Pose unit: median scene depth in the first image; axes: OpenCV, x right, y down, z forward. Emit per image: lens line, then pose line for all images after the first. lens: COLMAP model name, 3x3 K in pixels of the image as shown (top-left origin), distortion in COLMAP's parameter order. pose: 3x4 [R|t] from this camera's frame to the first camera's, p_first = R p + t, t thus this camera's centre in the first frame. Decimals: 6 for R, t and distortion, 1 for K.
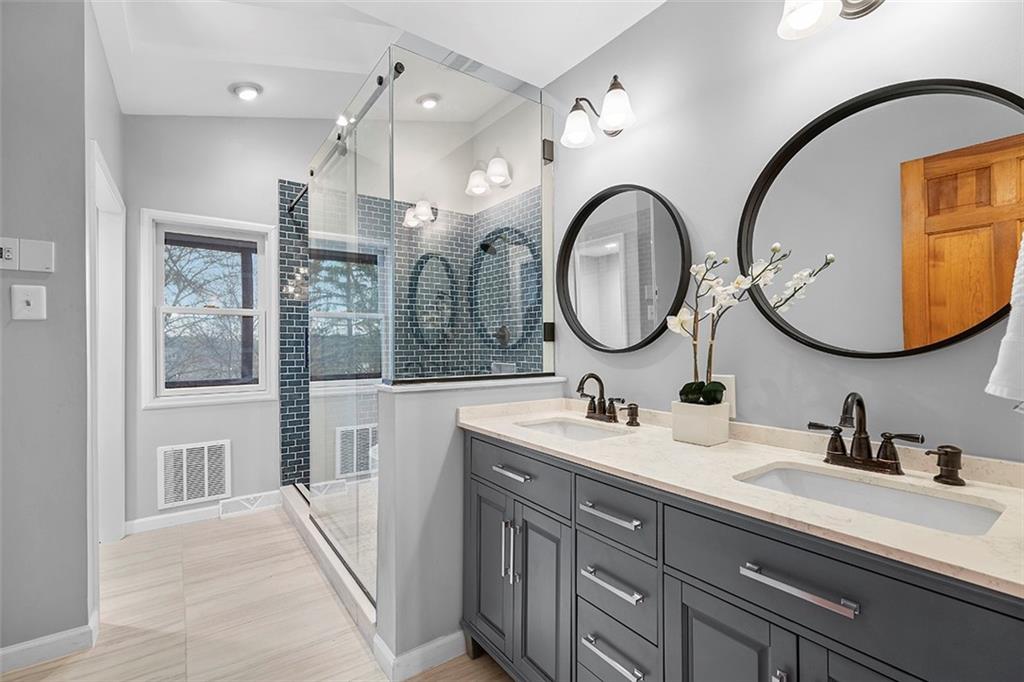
lens RADIAL K [[464.2, 0, 511.6], [0, 464.2, 339.1], [0, 0, 1]] dist [-0.000887, -0.000147]
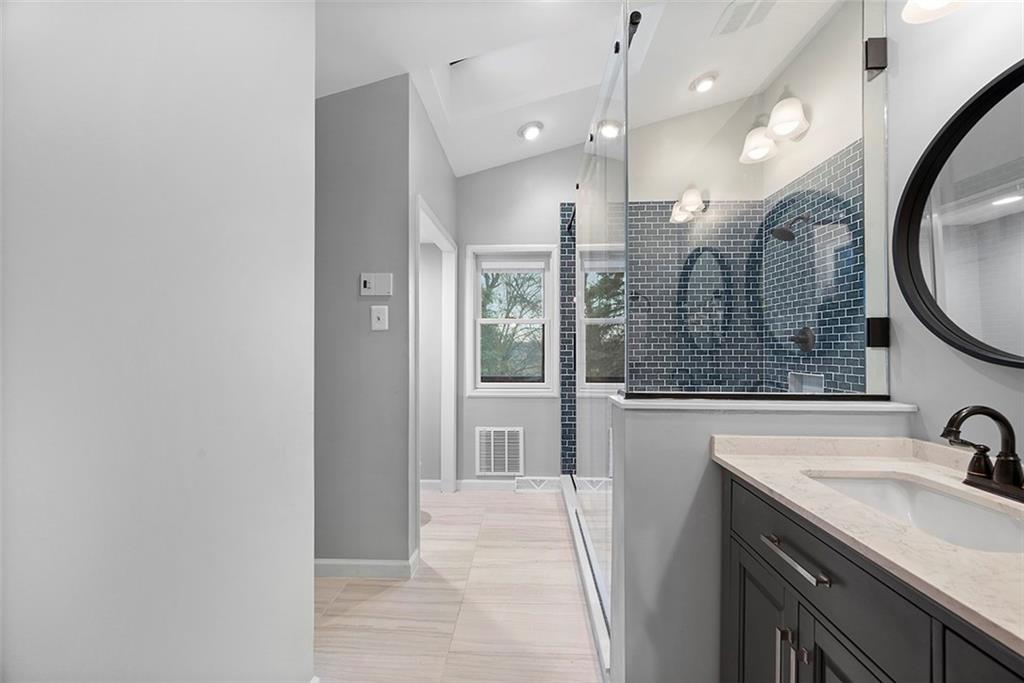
lens RADIAL K [[403.9, 0, 514.3], [0, 403.9, 344.5], [0, 0, 1]] dist [-0.001804, -0.000207]
pose [[0.788640, -0.000502, -0.614856, 0.019659], [0.001302, 0.999999, 0.000854, 0.000618], [0.614854, -0.001474, 0.788639, 0.181394]]
